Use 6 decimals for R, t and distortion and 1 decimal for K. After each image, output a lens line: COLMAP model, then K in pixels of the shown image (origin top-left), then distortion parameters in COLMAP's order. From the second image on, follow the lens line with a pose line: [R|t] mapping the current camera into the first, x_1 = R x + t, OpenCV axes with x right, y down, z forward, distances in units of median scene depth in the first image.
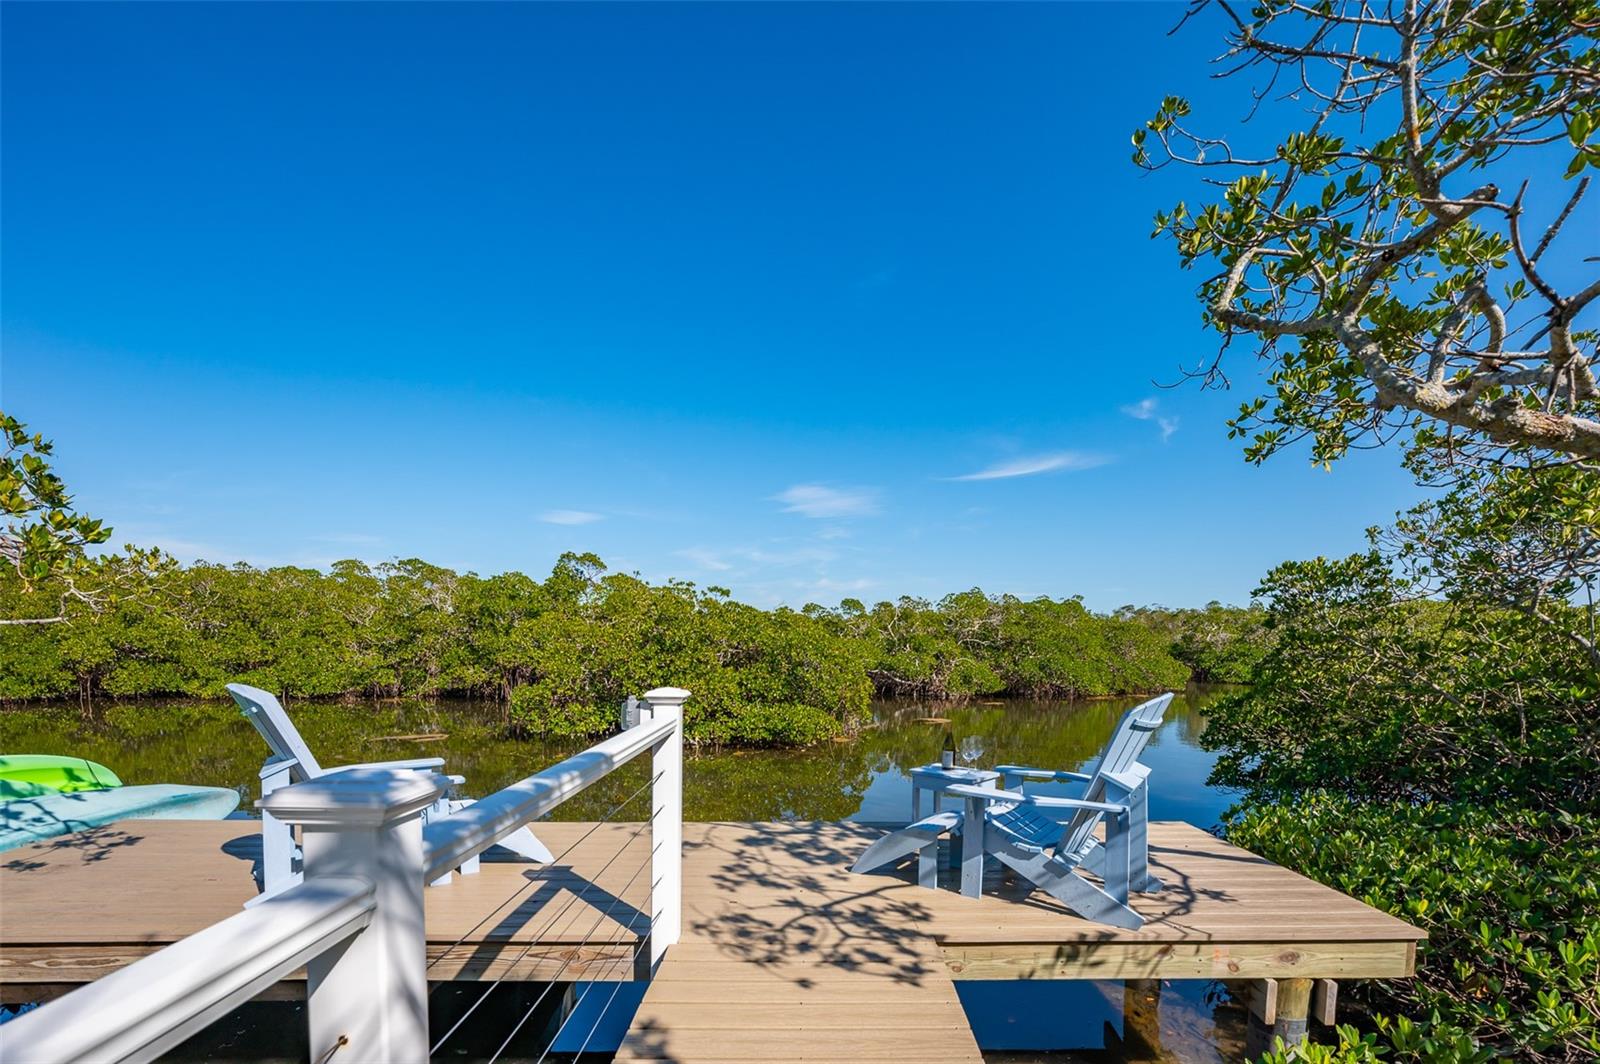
lens RADIAL K [[655.7, 0, 832.4], [0, 655.7, 521.5], [0, 0, 1]] dist [0.000173, 0.000106]
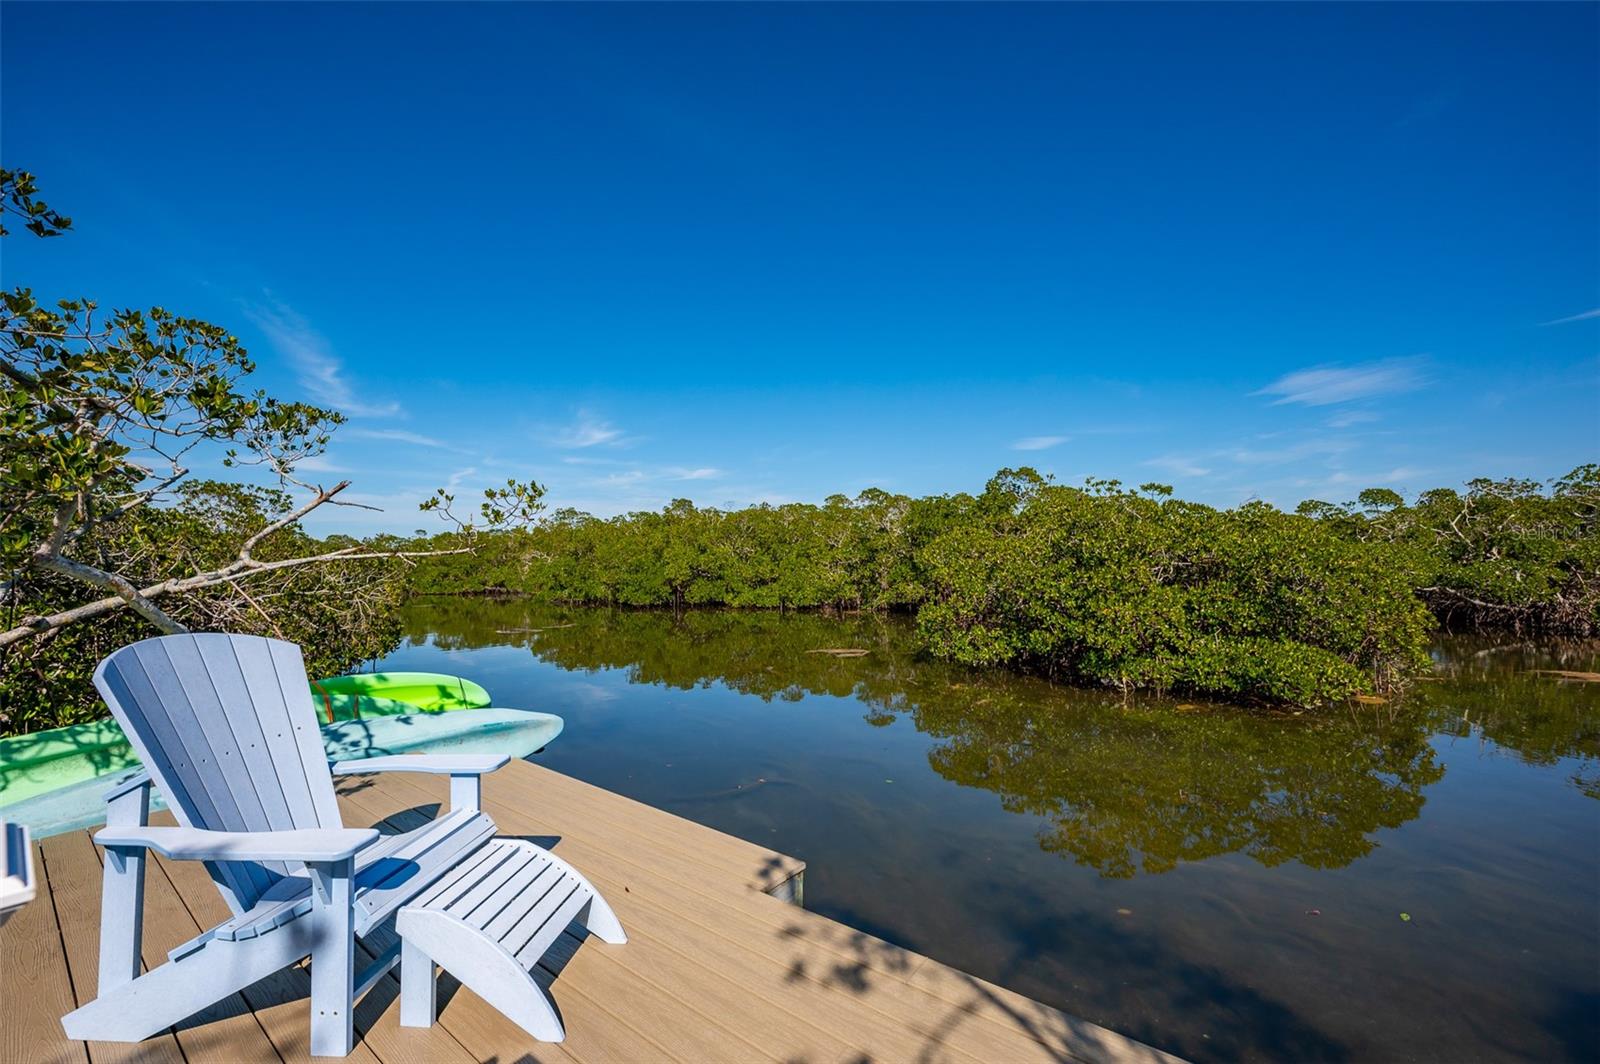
lens RADIAL K [[655.7, 0, 832.4], [0, 655.7, 521.5], [0, 0, 1]] dist [0.000173, 0.000106]
pose [[0.784520, -0.057628, -0.617420, 0.003400], [0.136449, 0.987312, 0.081225, 0.023748], [0.604905, -0.147969, 0.782429, 0.125647]]
